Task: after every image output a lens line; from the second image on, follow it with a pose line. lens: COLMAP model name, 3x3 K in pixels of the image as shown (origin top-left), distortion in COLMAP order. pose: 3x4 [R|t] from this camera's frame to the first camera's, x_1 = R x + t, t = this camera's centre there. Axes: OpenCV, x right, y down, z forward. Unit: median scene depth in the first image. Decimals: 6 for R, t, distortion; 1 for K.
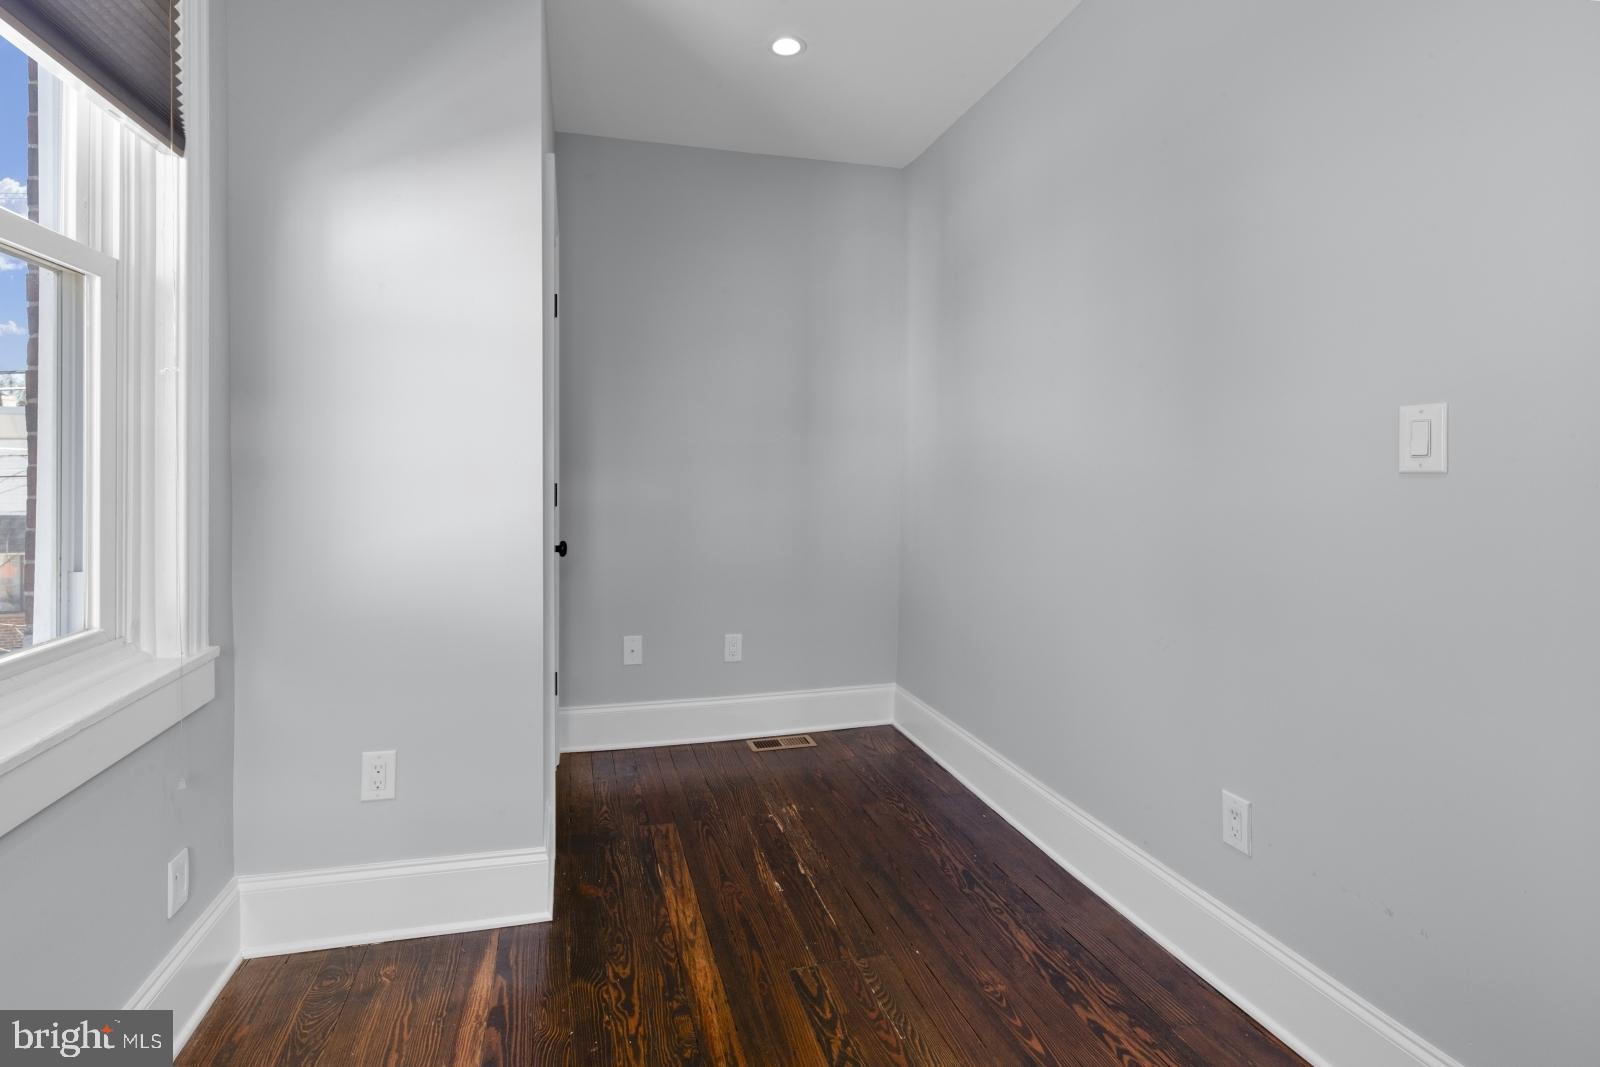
lens RADIAL K [[757.2, 0, 774.5], [0, 757.2, 461.0], [0, 0, 1]] dist [-0.001550, -0.000795]
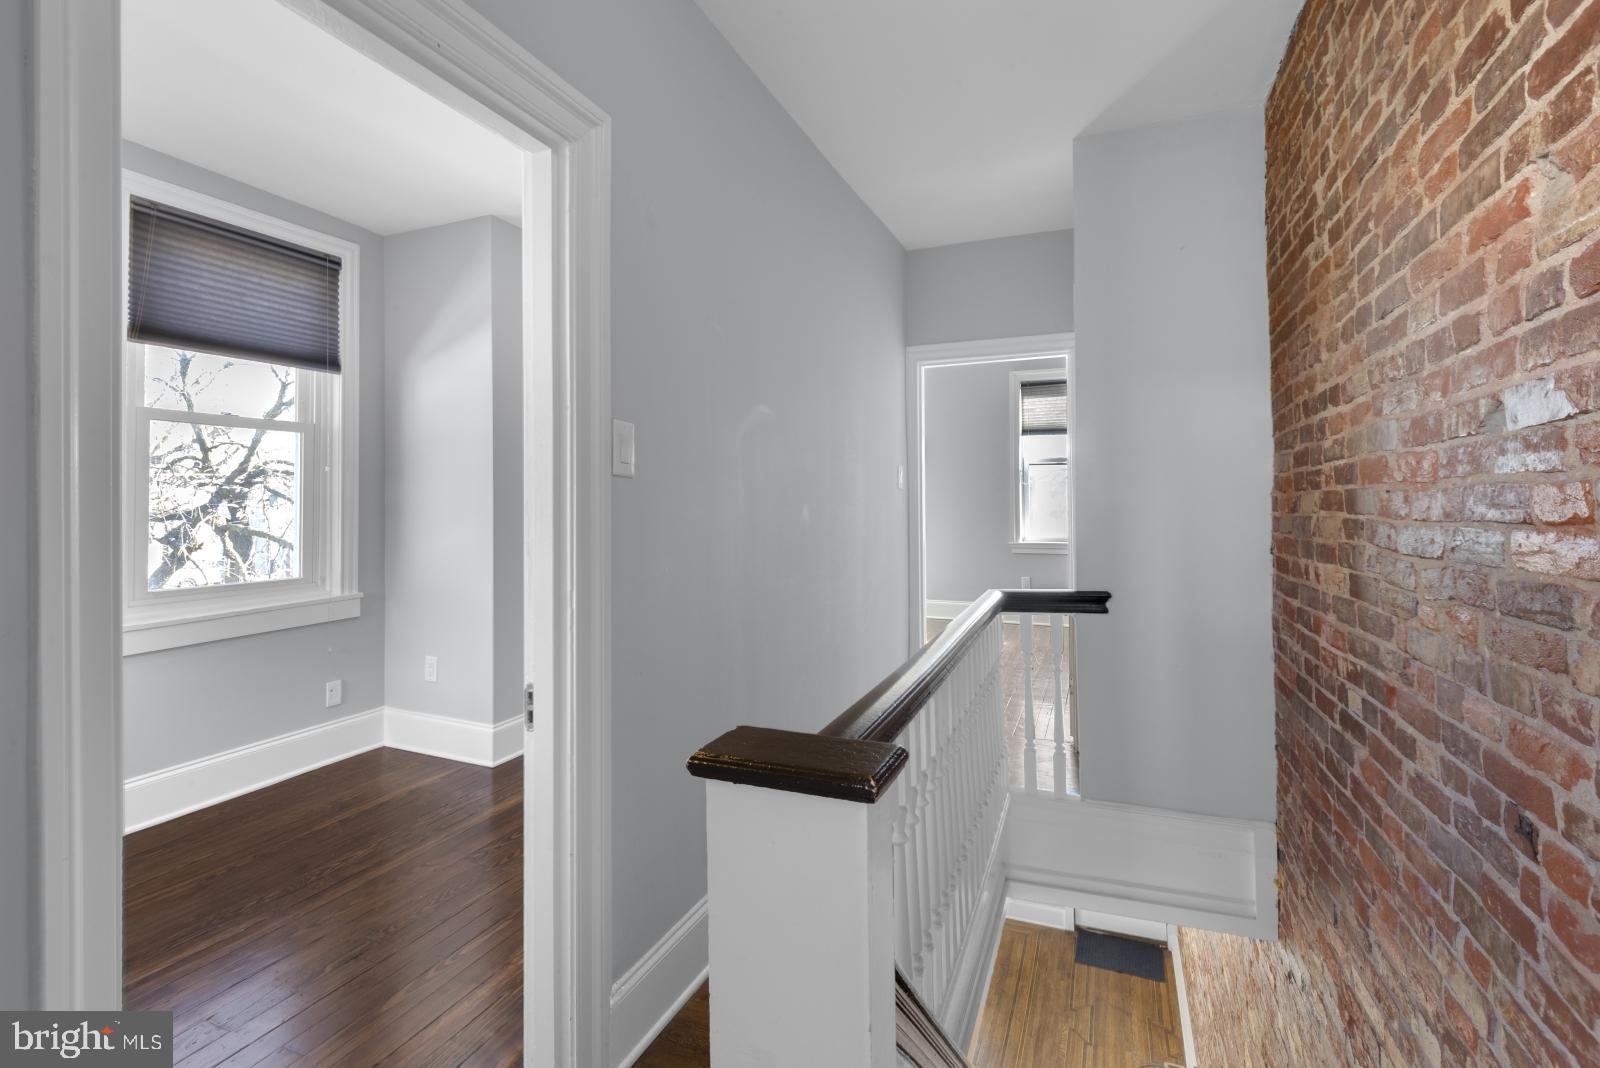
lens RADIAL K [[743.9, 0, 795.0], [0, 743.9, 482.2], [0, 0, 1]] dist [0.001044, -0.000019]
pose [[0.796430, -0.018542, -0.604447, 1.368419], [0.007681, 0.999759, -0.020549, -0.016390], [0.604682, 0.011723, 0.796381, 0.039765]]
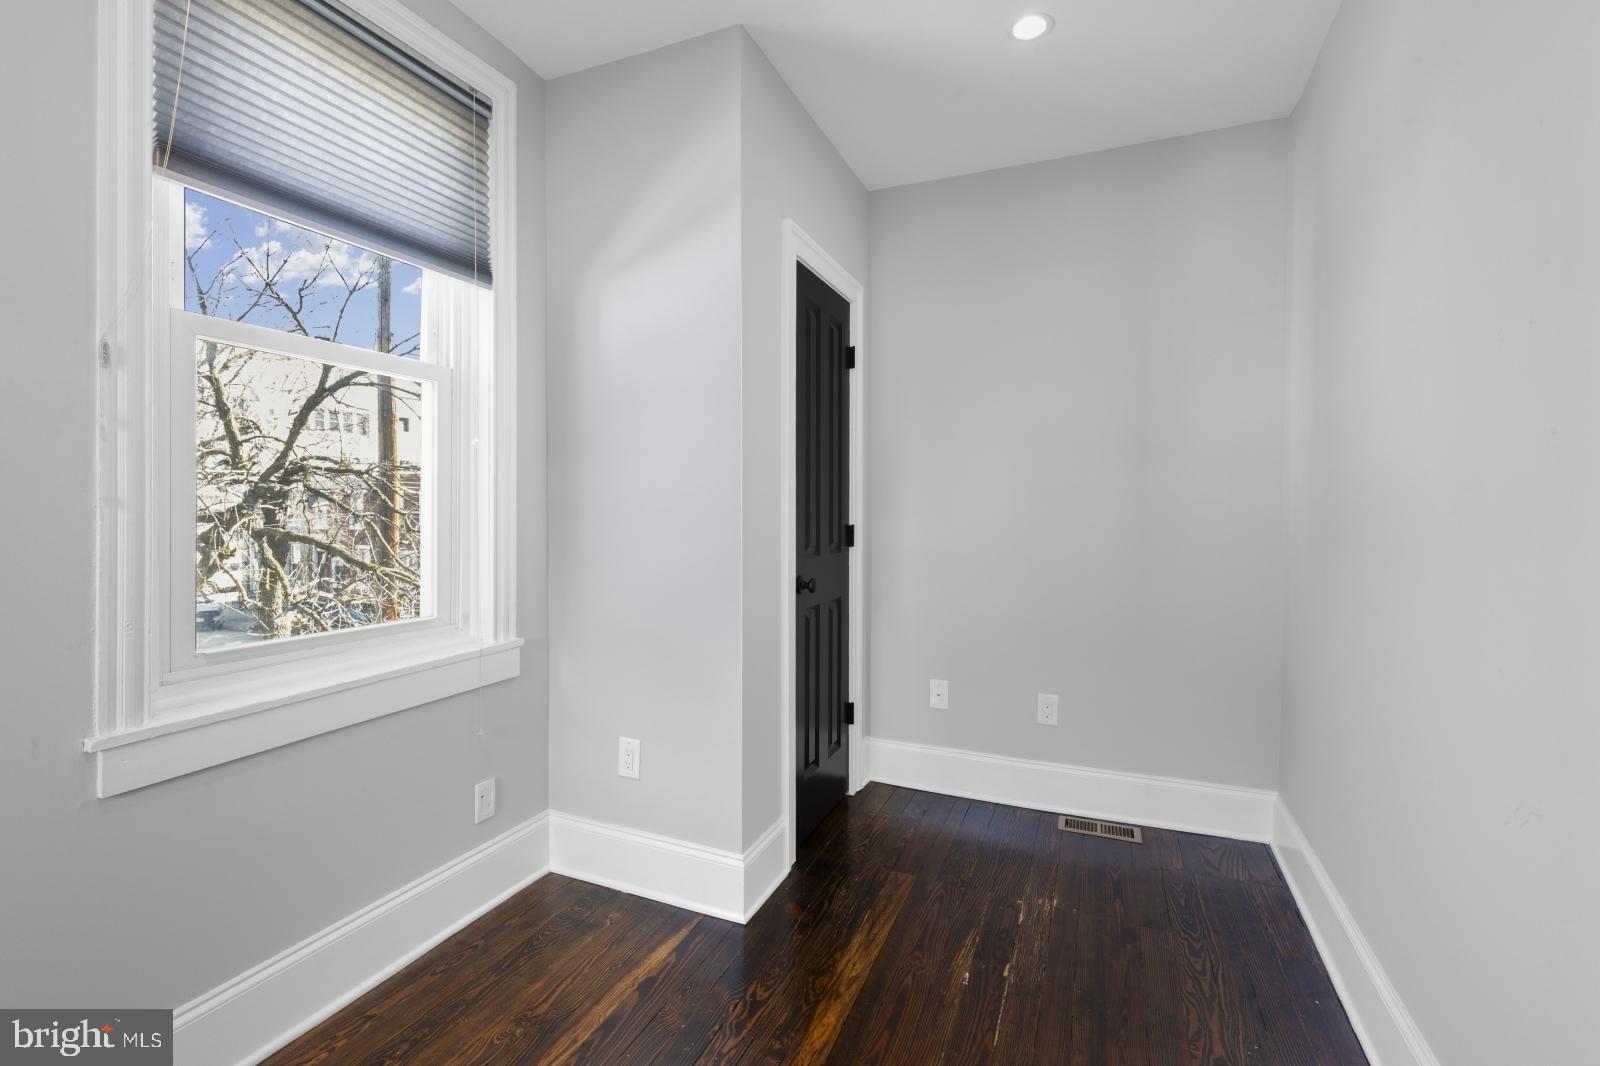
lens RADIAL K [[729.6, 0, 794.5], [0, 729.6, 505.9], [0, 0, 1]] dist [0.001697, -0.000233]
pose [[0.792598, -0.000066, -0.609744, 0.416840], [0.002211, 0.999994, 0.002765, 0.000286], [0.609740, -0.003539, 0.792593, 0.217147]]
